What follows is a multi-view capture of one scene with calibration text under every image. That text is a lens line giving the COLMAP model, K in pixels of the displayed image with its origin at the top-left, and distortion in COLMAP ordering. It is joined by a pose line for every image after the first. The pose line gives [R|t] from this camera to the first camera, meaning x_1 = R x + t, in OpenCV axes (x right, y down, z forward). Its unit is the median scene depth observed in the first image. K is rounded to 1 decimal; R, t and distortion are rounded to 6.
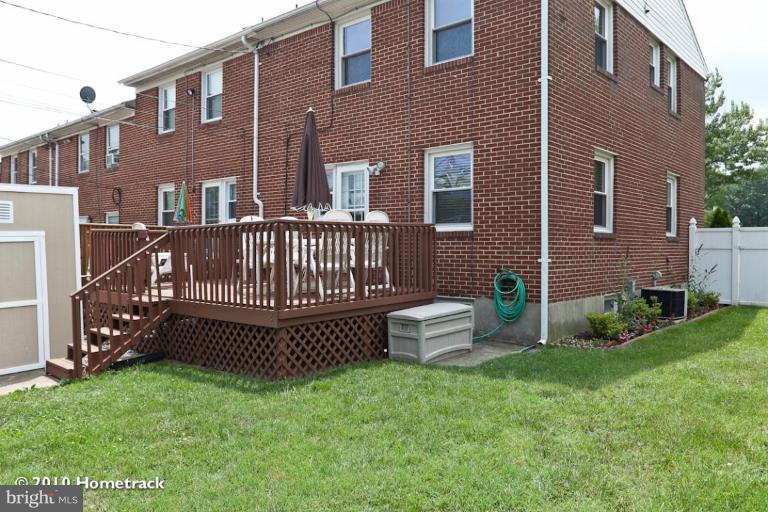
lens RADIAL K [[583.4, 0, 384.0], [0, 583.4, 256.0], [0, 0, 1]] dist [0.005227, 0.000501]
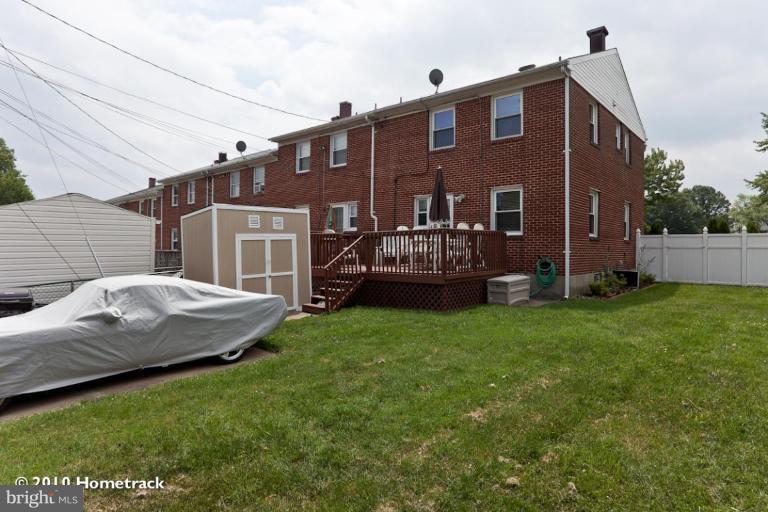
lens RADIAL K [[445.8, 0, 384.0], [0, 445.8, 256.0], [0, 0, 1]] dist [-0.023794, 0.000563]
pose [[0.999982, 0.004910, 0.003429, -0.223155], [-0.004908, 0.999988, -0.000779, 0.018245], [-0.003433, 0.000762, 0.999994, -0.276594]]
